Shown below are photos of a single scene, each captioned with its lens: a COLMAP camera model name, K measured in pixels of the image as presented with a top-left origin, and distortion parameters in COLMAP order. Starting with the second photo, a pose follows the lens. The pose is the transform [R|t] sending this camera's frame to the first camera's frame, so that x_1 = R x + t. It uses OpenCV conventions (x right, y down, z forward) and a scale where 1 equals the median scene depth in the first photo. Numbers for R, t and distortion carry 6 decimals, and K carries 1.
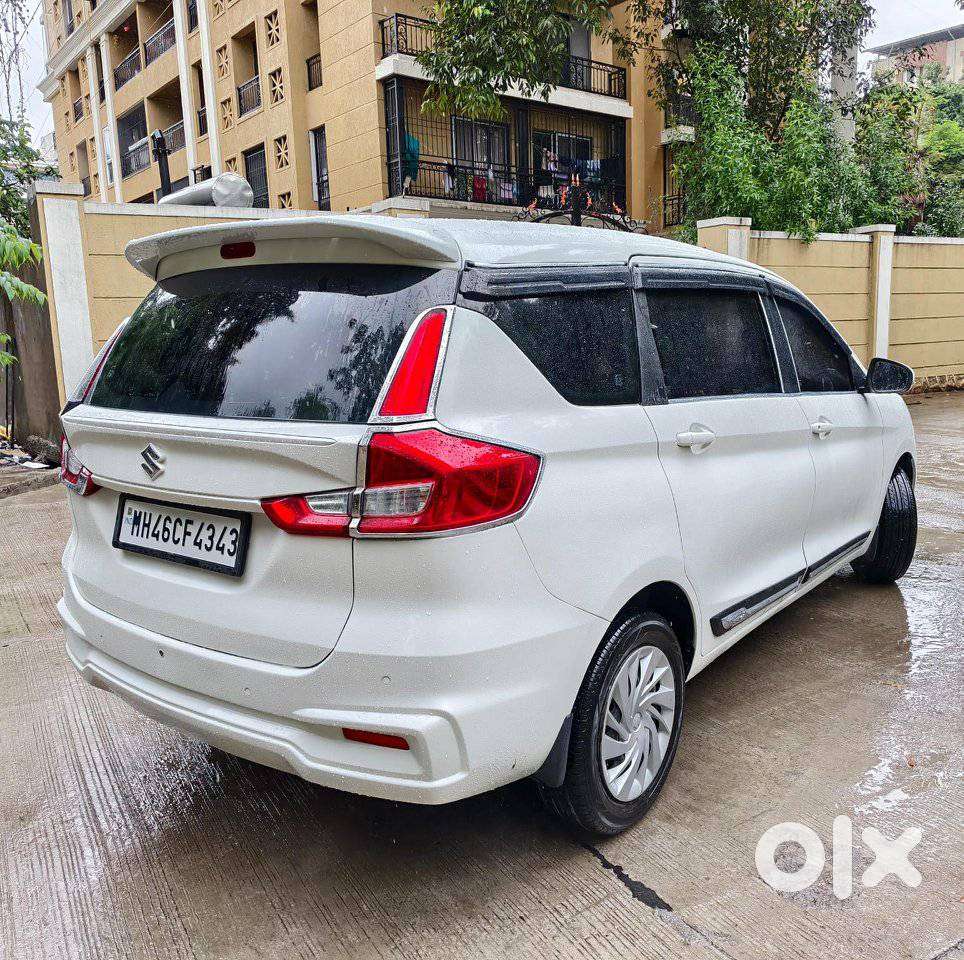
lens RADIAL K [[981.0, 0, 482.0], [0, 981.0, 480.0], [0, 0, 1]] dist [0.083584, -0.186334]
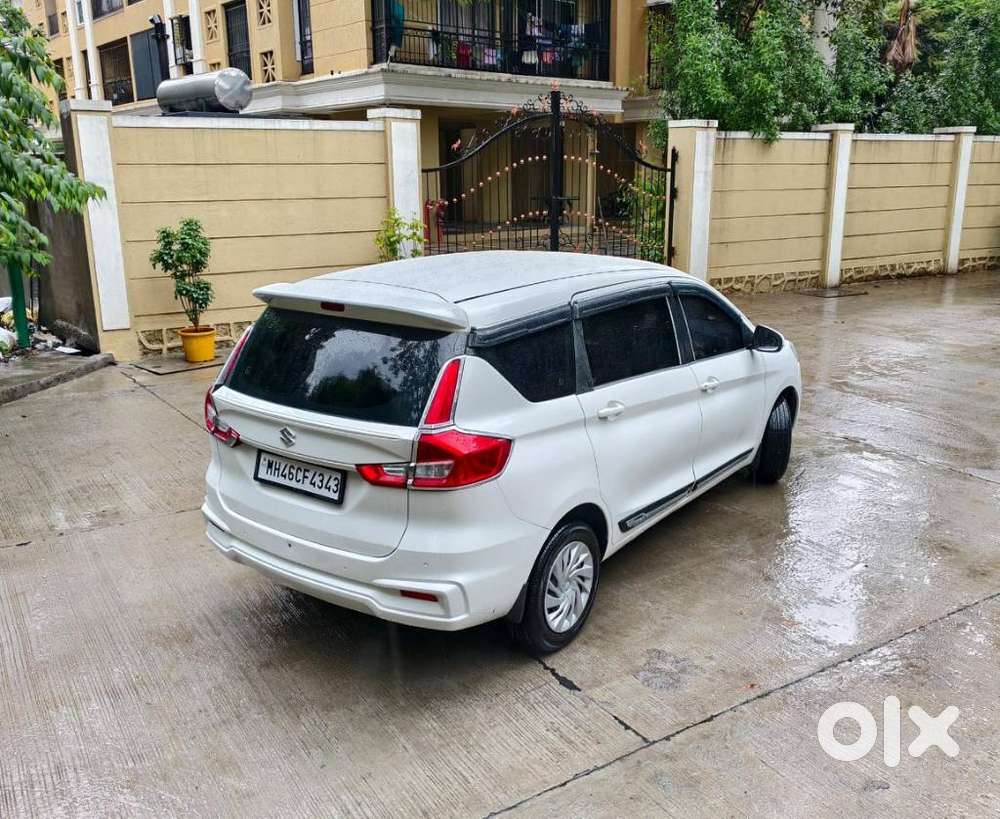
lens RADIAL K [[1110.8, 0, 500.0], [0, 1110.8, 409.5], [0, 0, 1]] dist [0.003541, -0.018352]
pose [[0.999014, 0.014919, 0.041821, -0.038139], [-0.018792, 0.995414, 0.093798, -0.217765], [-0.040230, -0.094492, 0.994712, -0.802475]]
